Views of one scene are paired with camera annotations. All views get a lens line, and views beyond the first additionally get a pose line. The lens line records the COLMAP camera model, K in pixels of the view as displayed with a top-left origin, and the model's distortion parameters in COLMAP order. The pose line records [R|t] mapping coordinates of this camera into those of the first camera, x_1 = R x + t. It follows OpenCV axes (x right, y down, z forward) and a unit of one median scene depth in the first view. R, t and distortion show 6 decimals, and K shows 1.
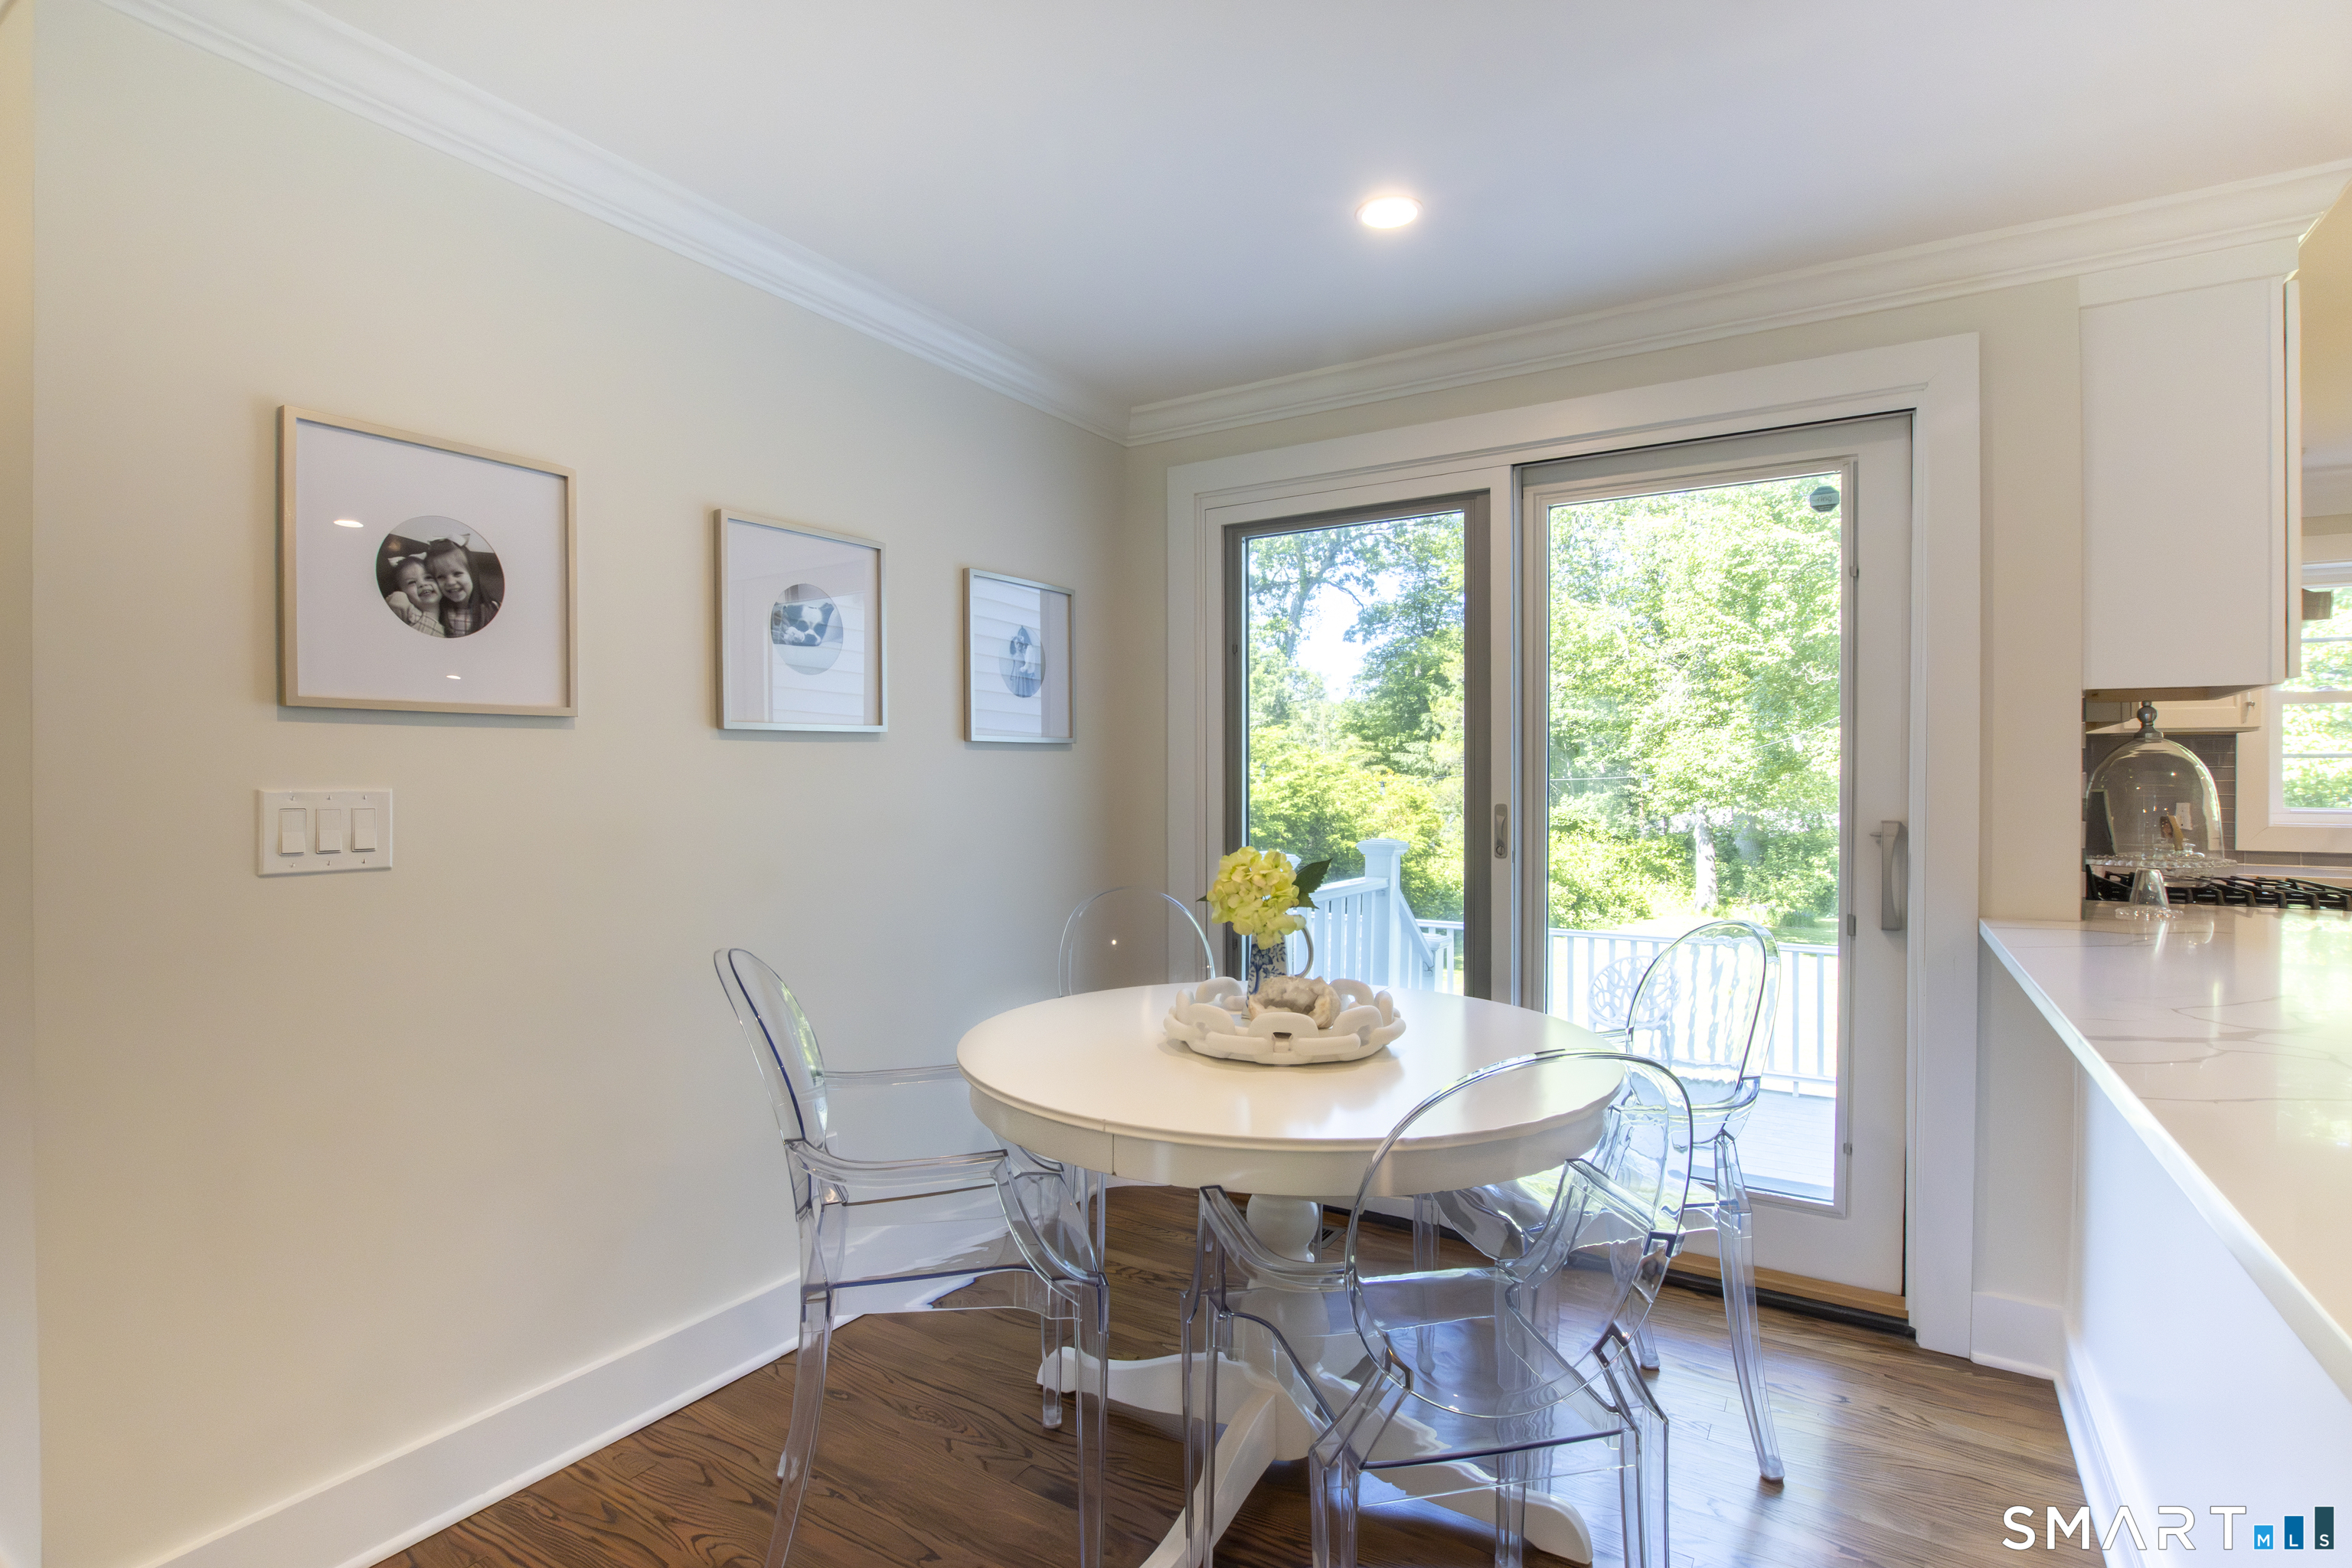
lens RADIAL K [[1169.2, 0, 1214.9], [0, 1169.2, 748.9], [0, 0, 1]] dist [0.001479, 0.001200]
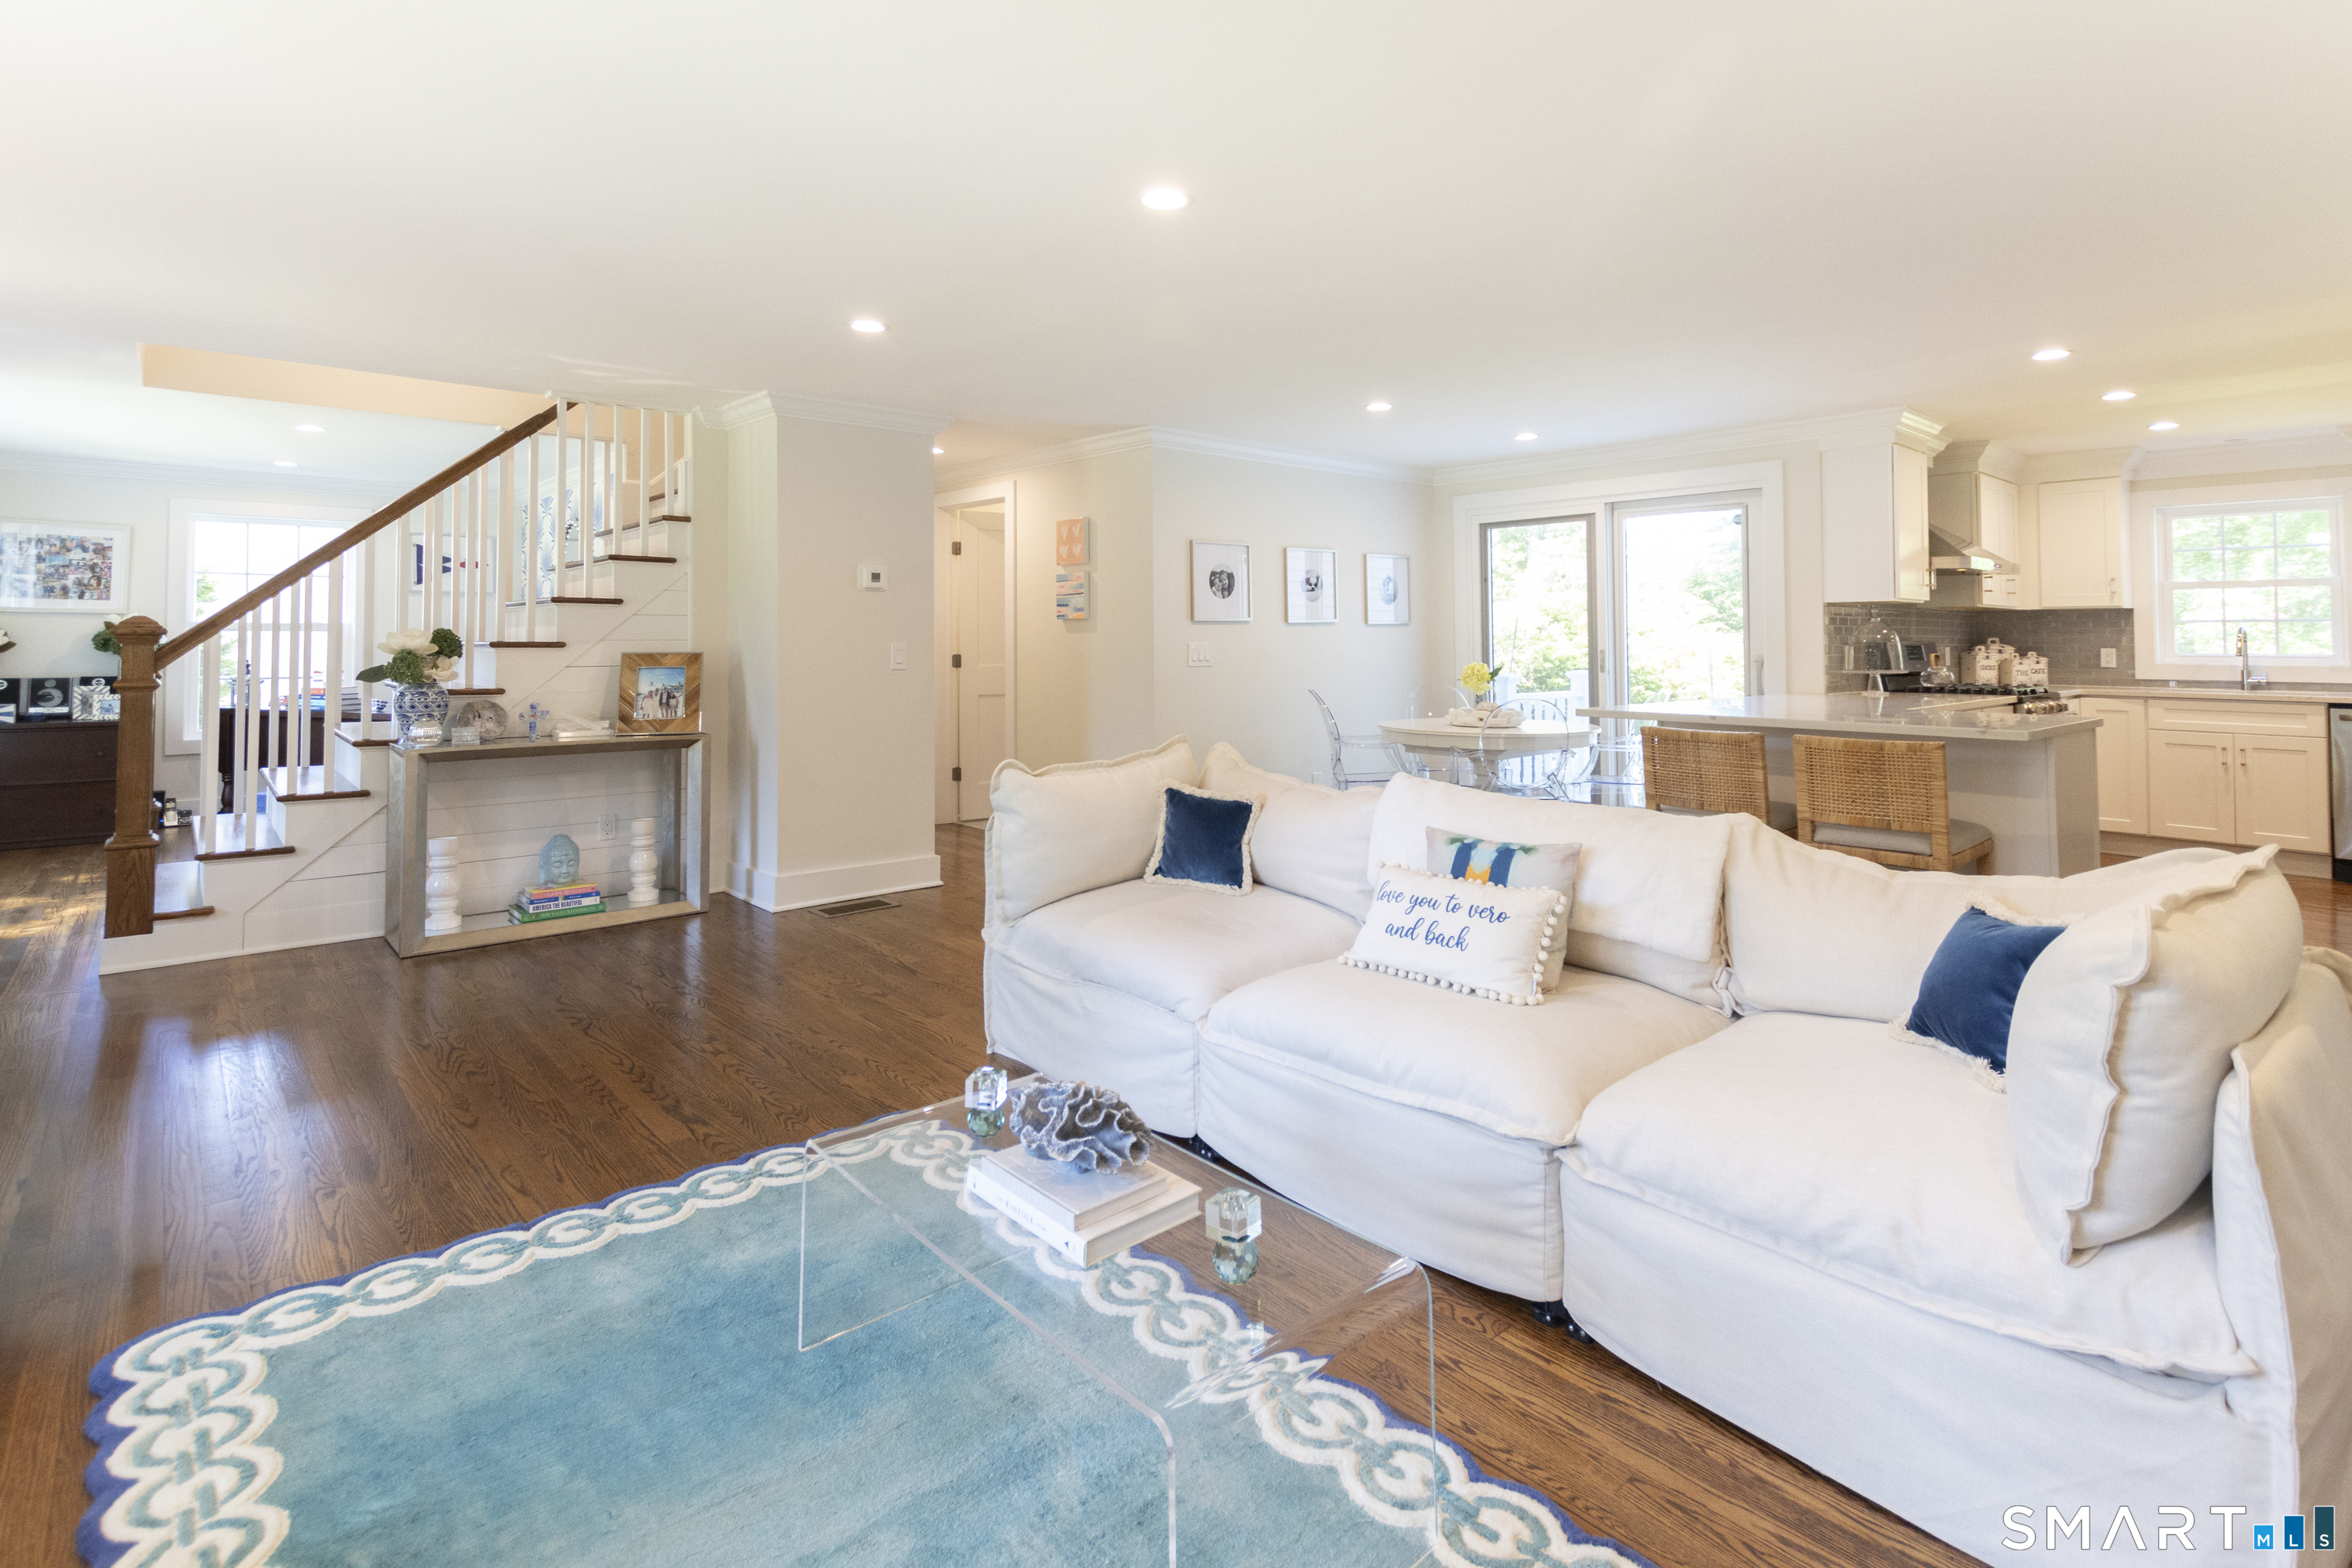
lens RADIAL K [[1137.6, 0, 1182.0], [0, 1137.6, 600.5], [0, 0, 1]] dist [0.002415, 0.000263]
pose [[0.952040, -0.014442, -0.305631, 0.136306], [0.012348, 0.999885, -0.008784, -0.038166], [0.305723, 0.004588, 0.952109, -1.297464]]
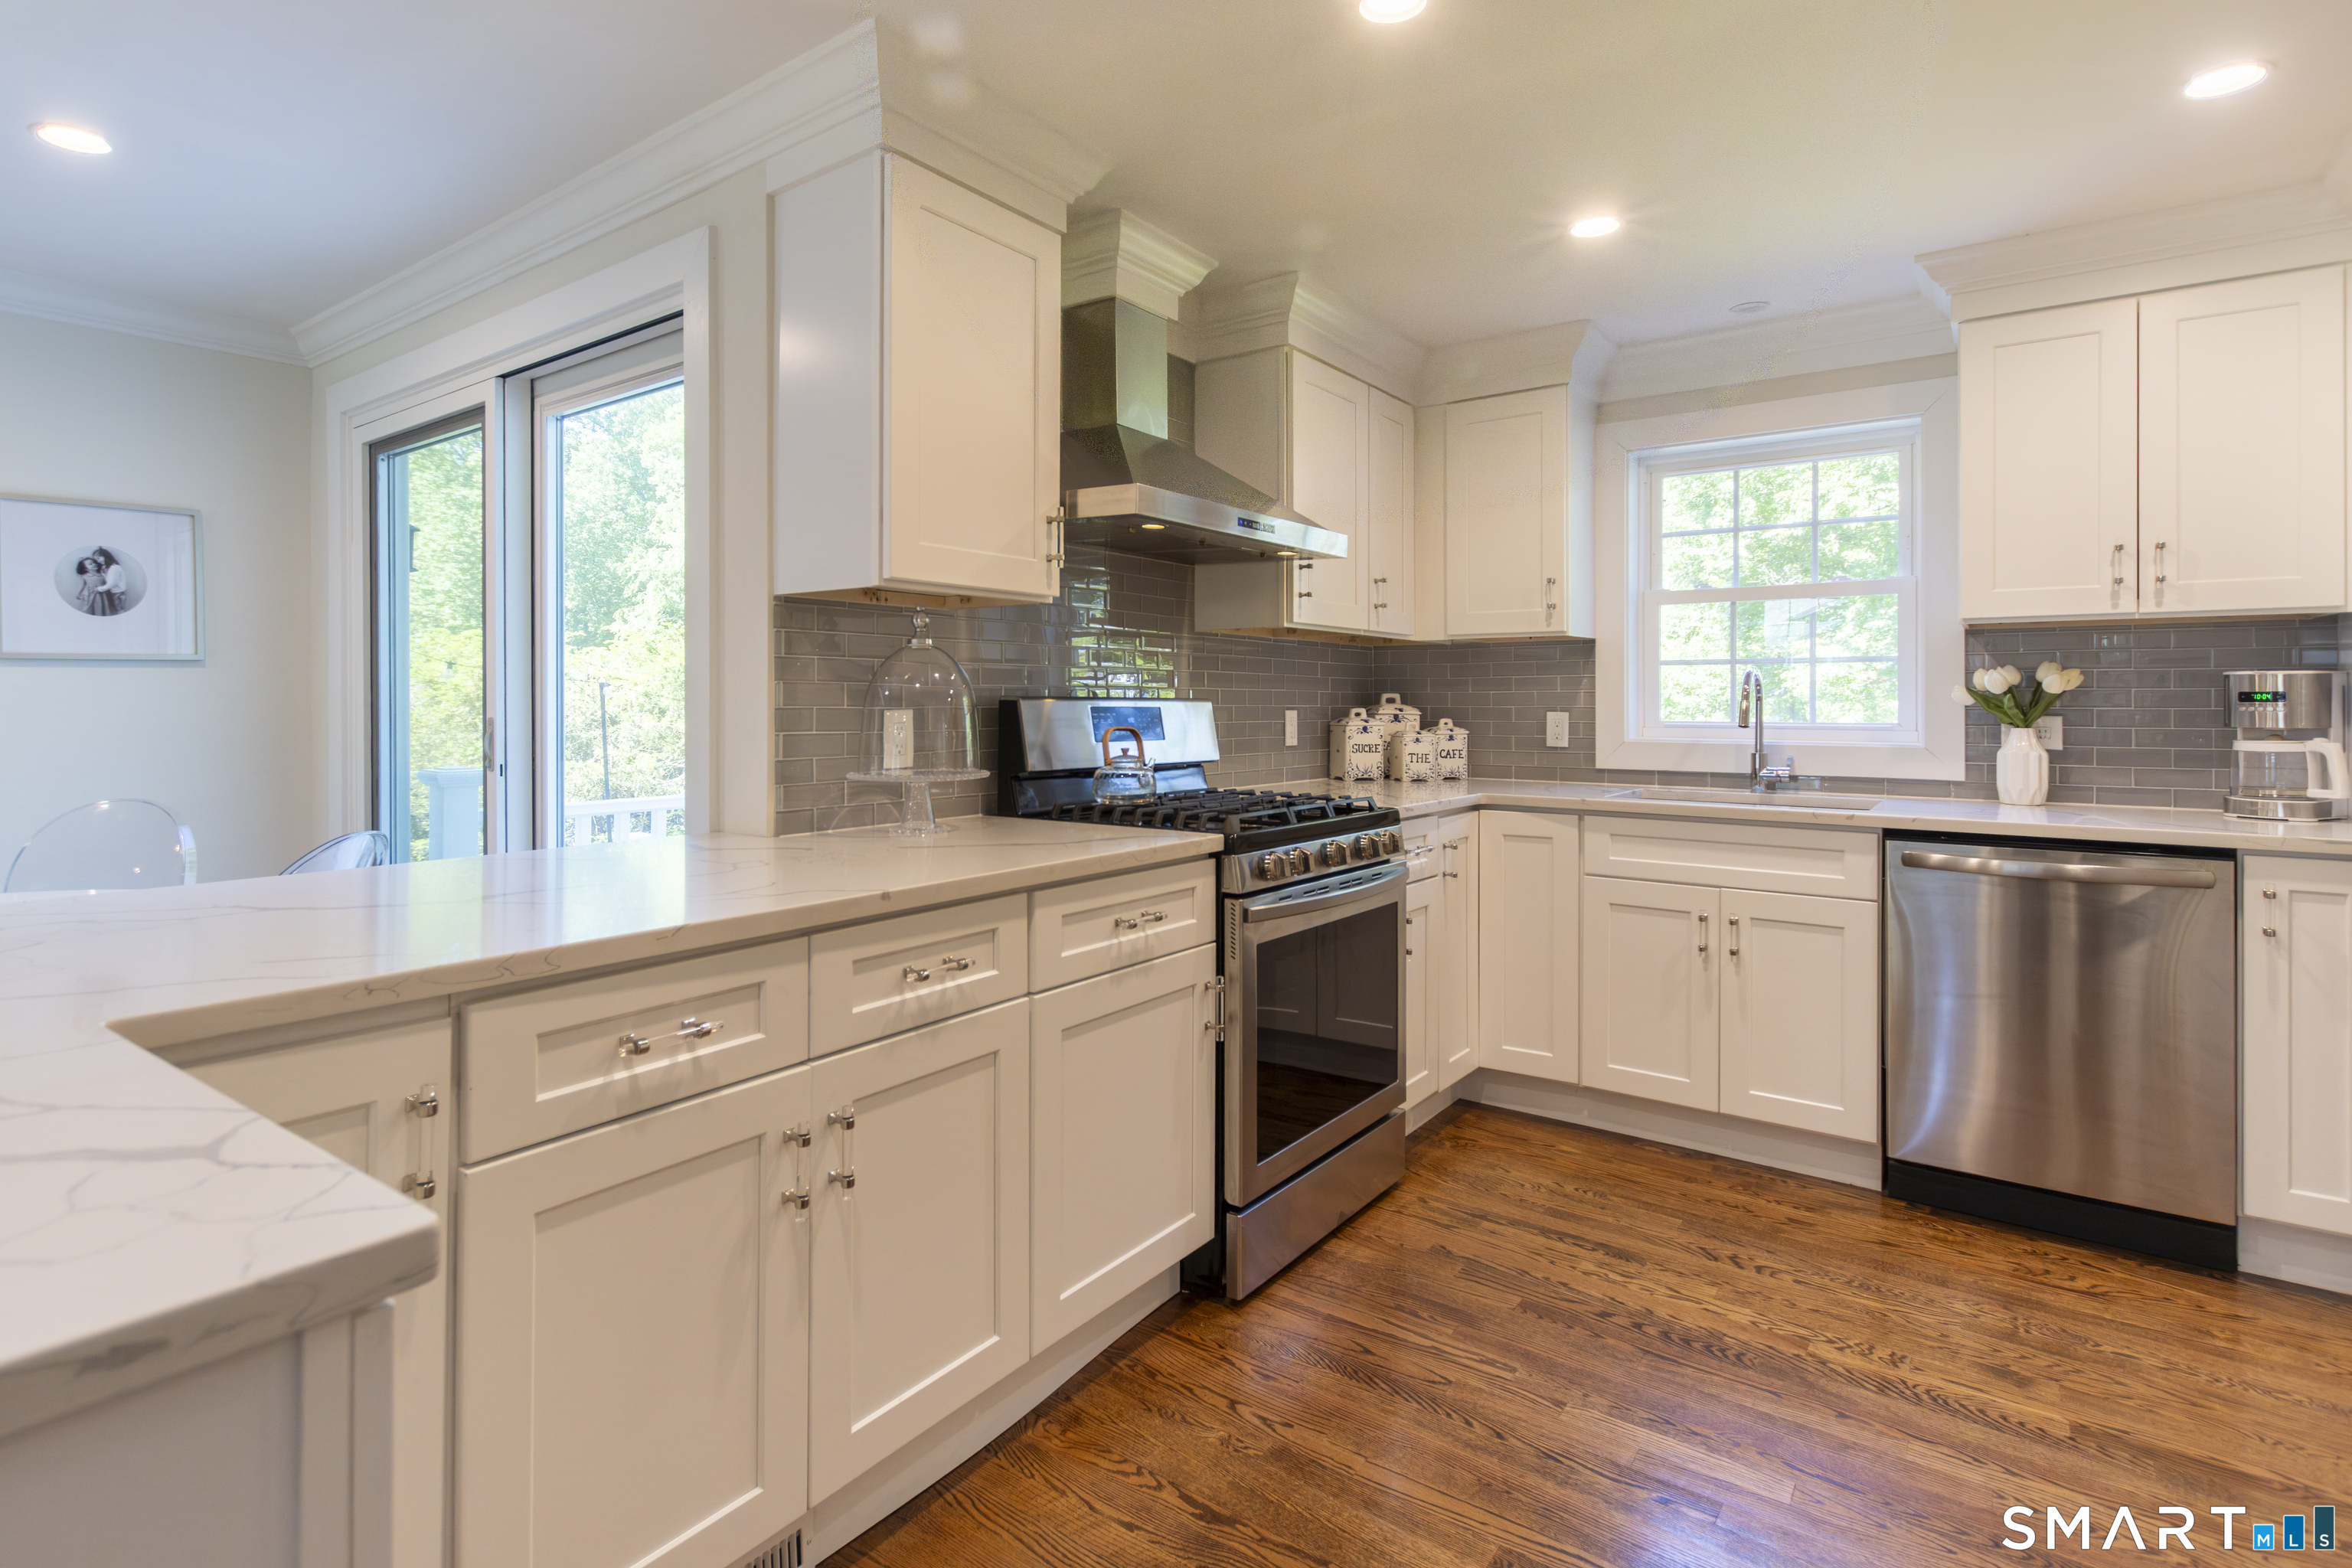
lens RADIAL K [[1150.7, 0, 1173.9], [0, 1150.7, 699.4], [0, 0, 1]] dist [0.002249, 0.000200]
pose [[0.995747, -0.005816, -0.091943, 0.872315], [0.008276, 0.999617, 0.026404, 0.007877], [0.091755, -0.027052, 0.995414, 0.093710]]
